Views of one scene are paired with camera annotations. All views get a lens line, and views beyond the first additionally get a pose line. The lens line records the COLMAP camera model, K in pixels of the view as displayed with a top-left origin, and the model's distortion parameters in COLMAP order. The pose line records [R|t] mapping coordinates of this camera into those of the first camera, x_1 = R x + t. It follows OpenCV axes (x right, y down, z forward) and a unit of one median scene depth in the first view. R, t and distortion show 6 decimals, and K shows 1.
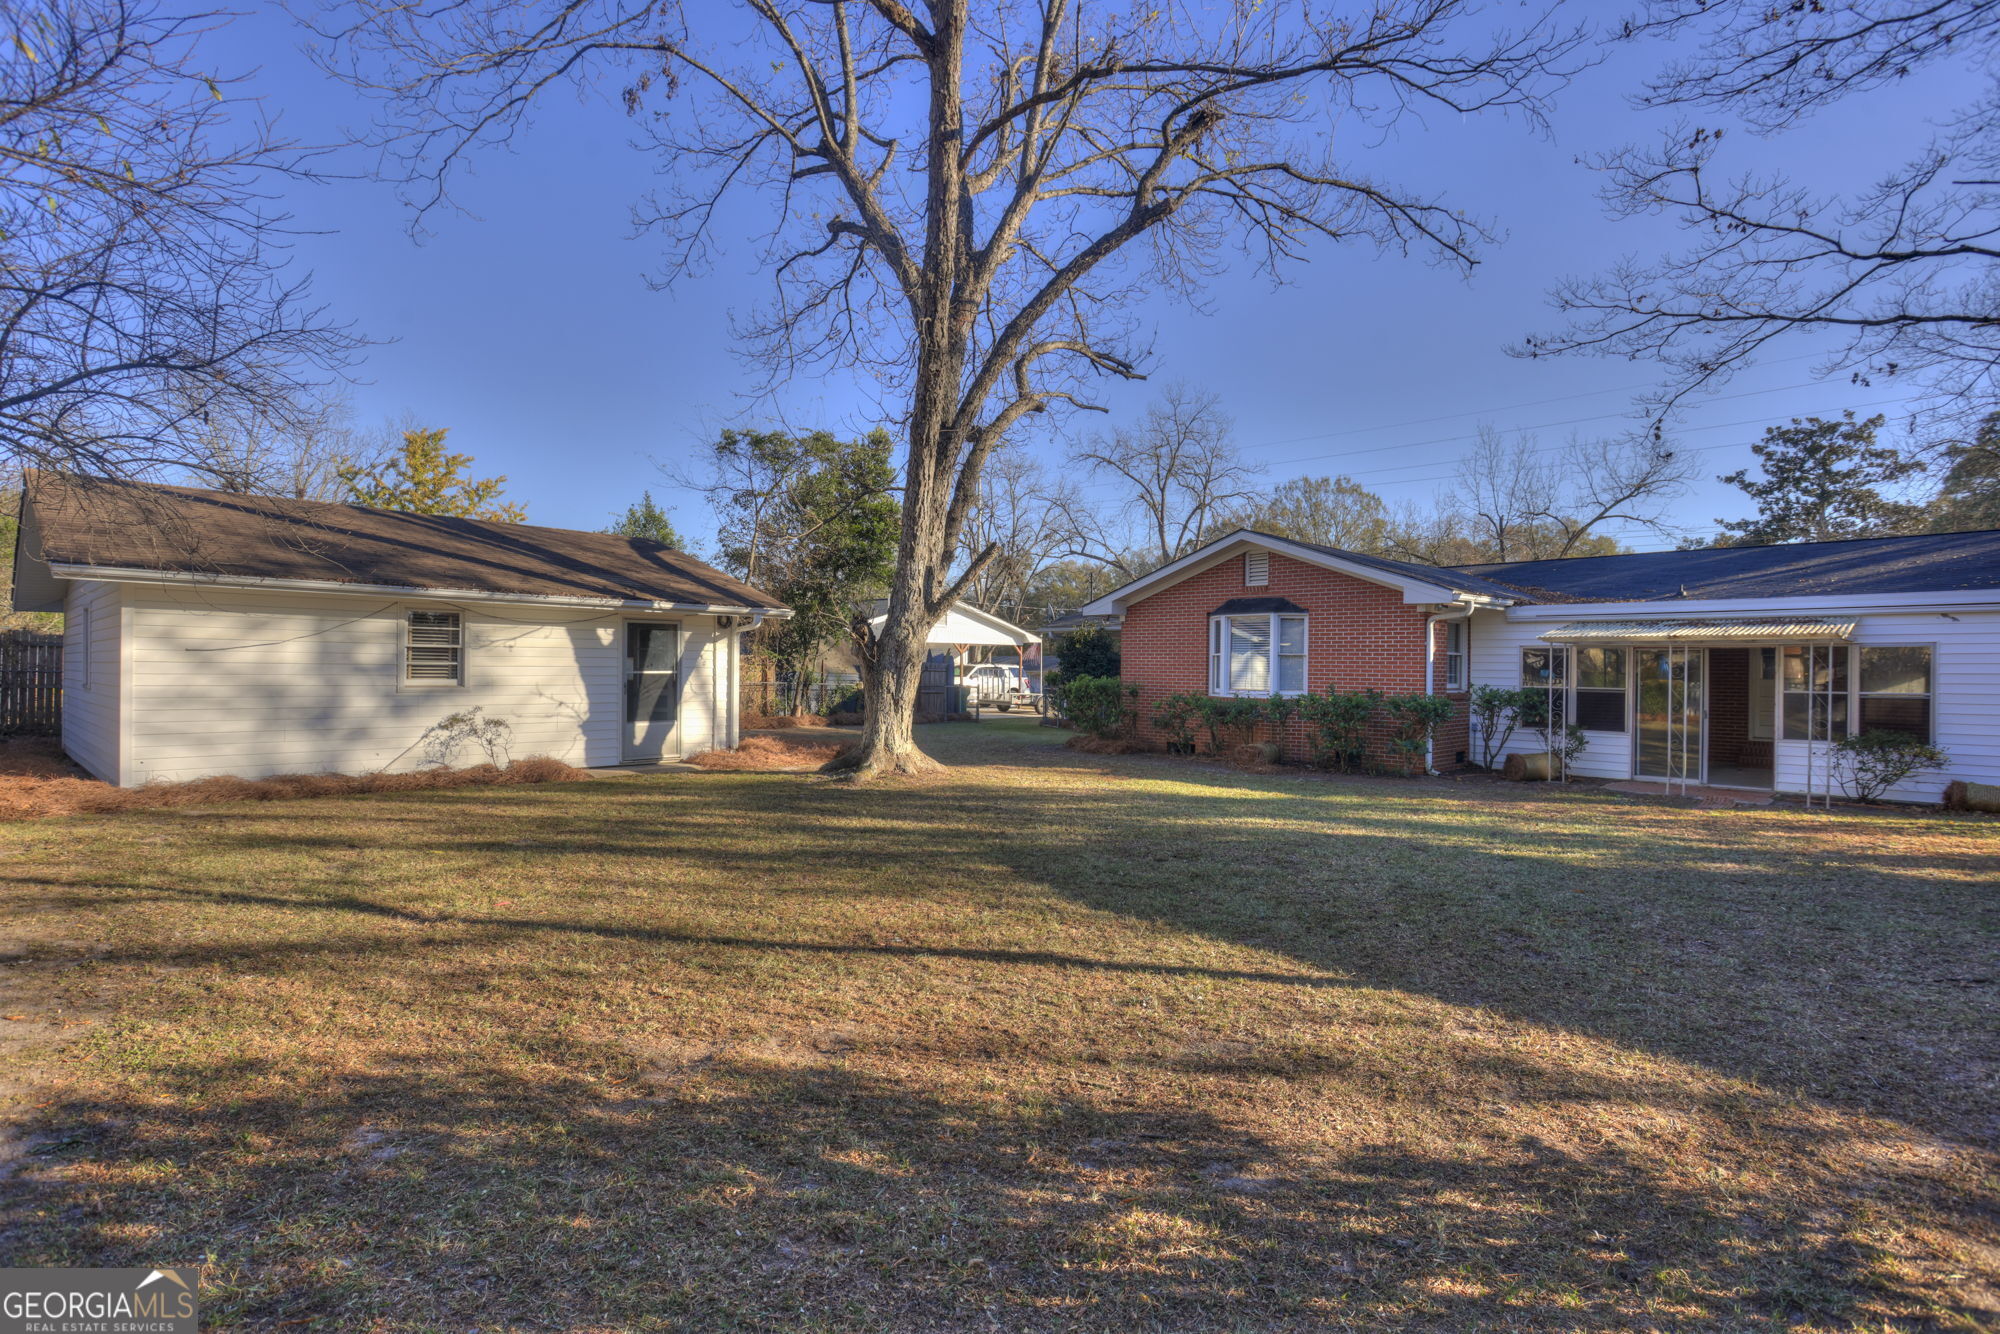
lens RADIAL K [[961.4, 0, 1002.3], [0, 961.4, 663.2], [0, 0, 1]] dist [-0.000660, 0.000576]
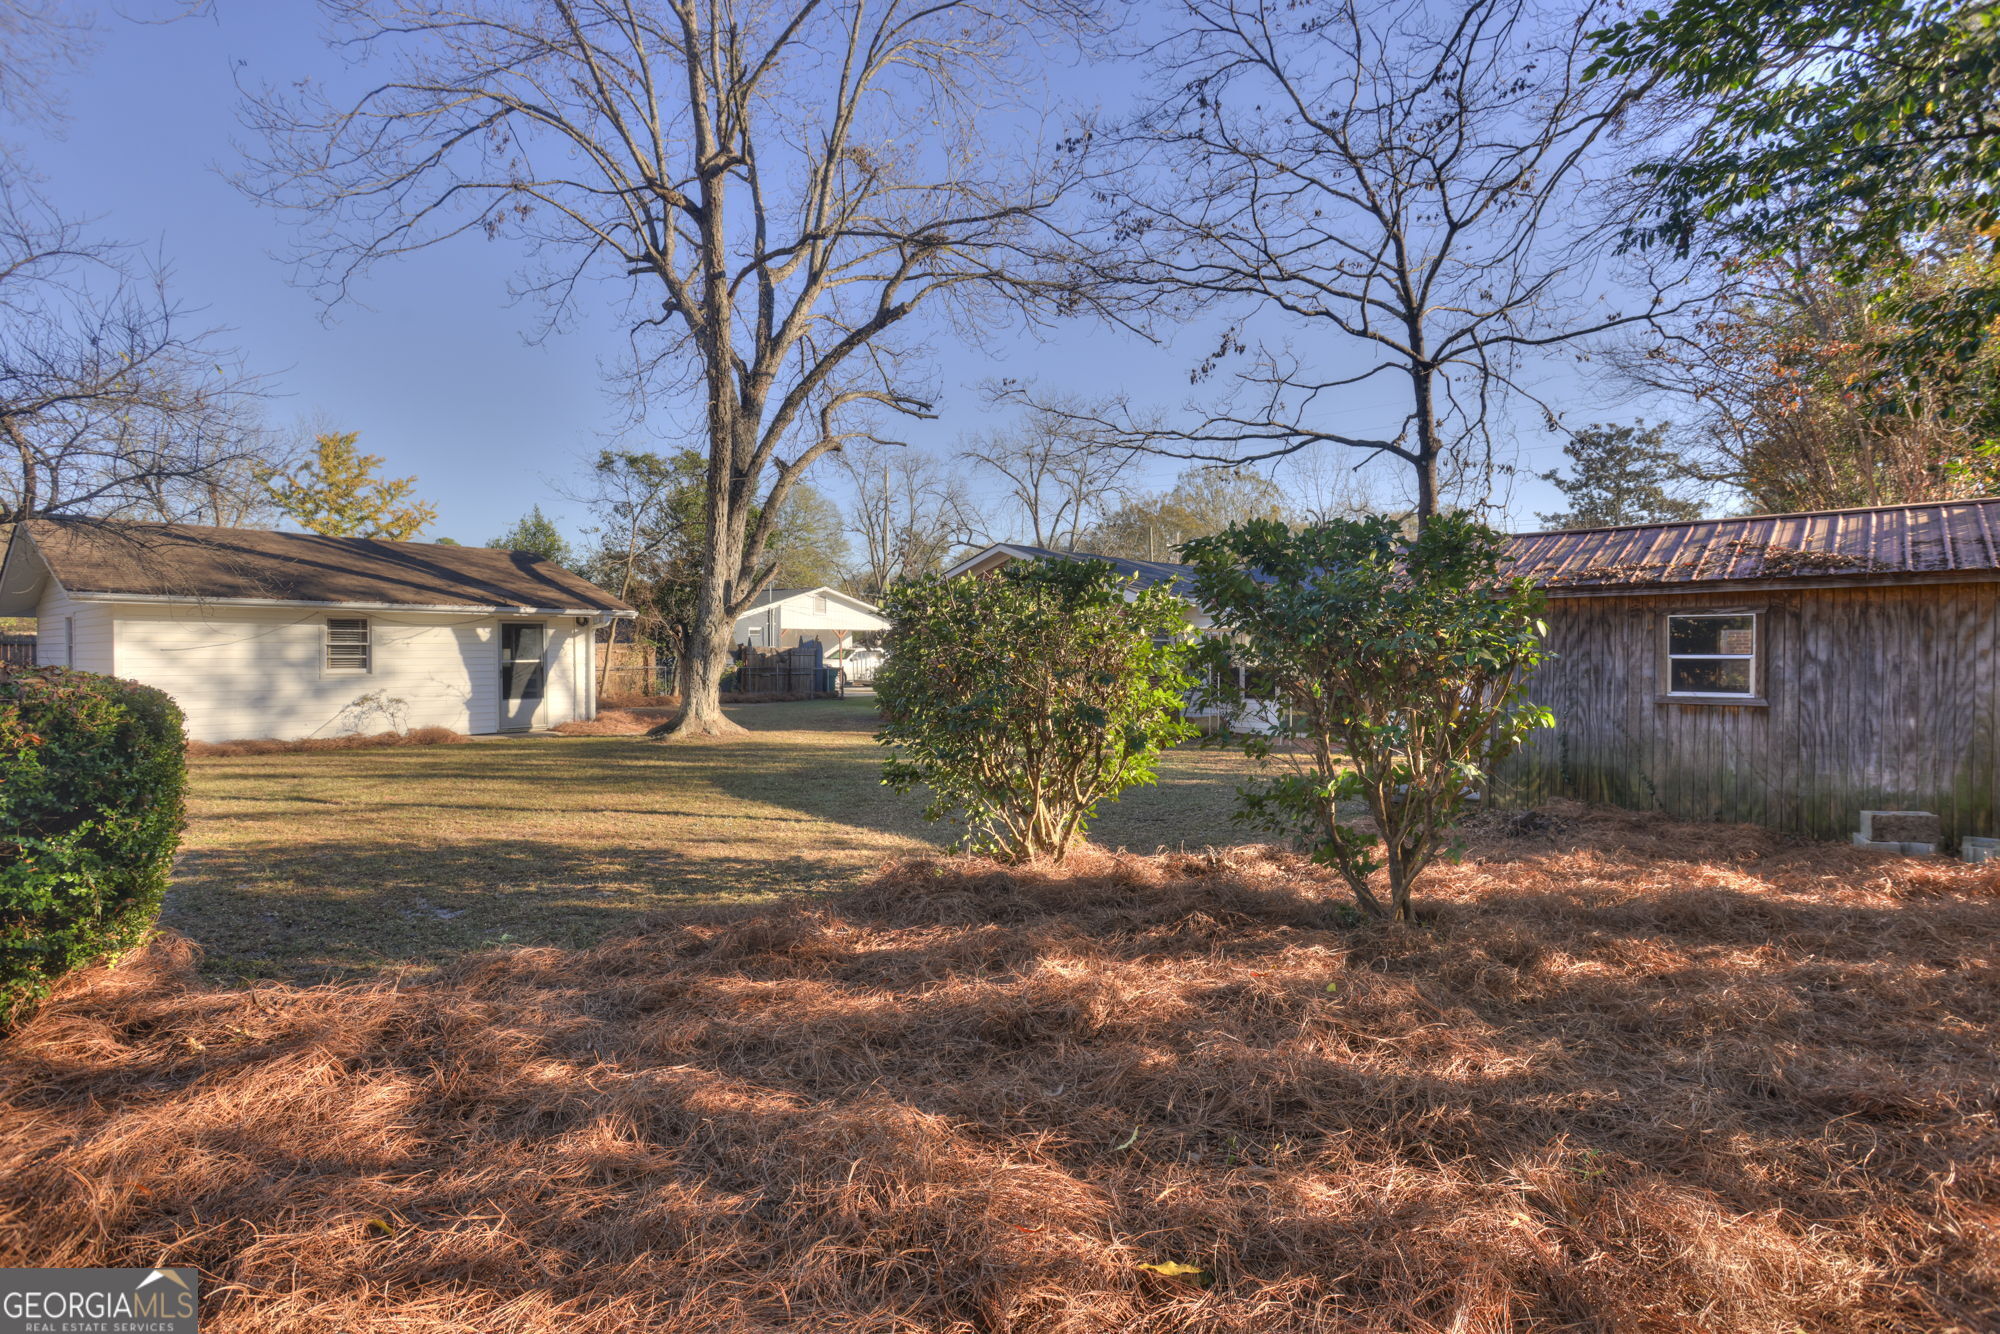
lens RADIAL K [[946.6, 0, 986.3], [0, 946.6, 669.9], [0, 0, 1]] dist [-0.005632, 0.000402]
pose [[0.998344, -0.010594, 0.056540, 0.171884], [0.009107, 0.999607, 0.026499, -0.006637], [-0.056798, -0.025940, 0.998049, -0.281016]]
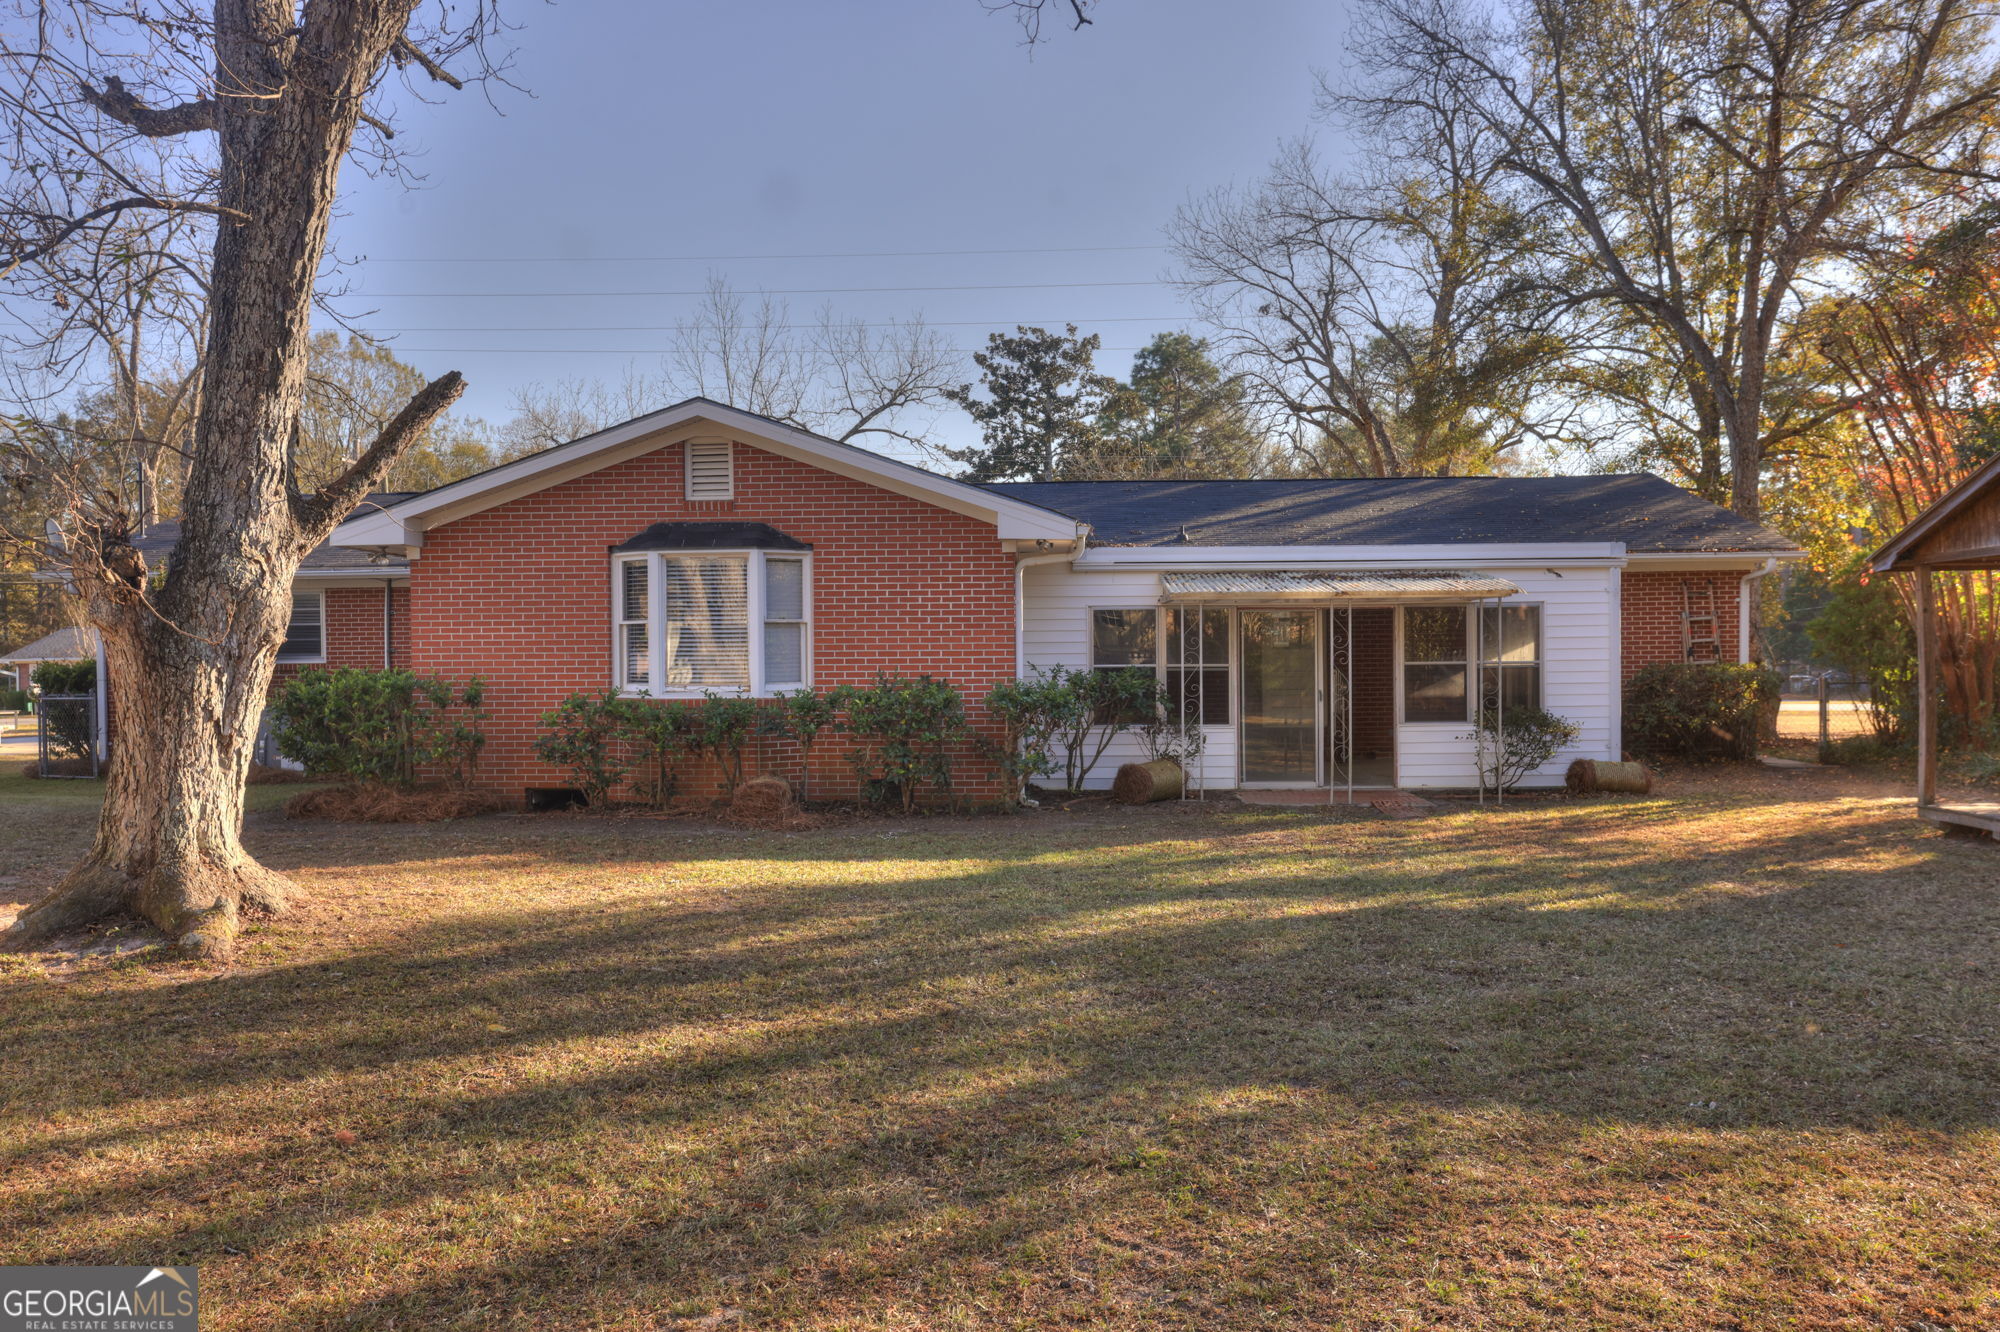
lens RADIAL K [[1540.7, 0, 1000.0], [0, 1540.7, 666.0], [0, 0, 1]] dist [-0.003249, -0.000532]
pose [[0.734939, -0.025961, 0.677636, -0.258756], [0.014440, 0.999639, 0.022636, -0.001141], [-0.677980, -0.006851, 0.735049, 0.249001]]
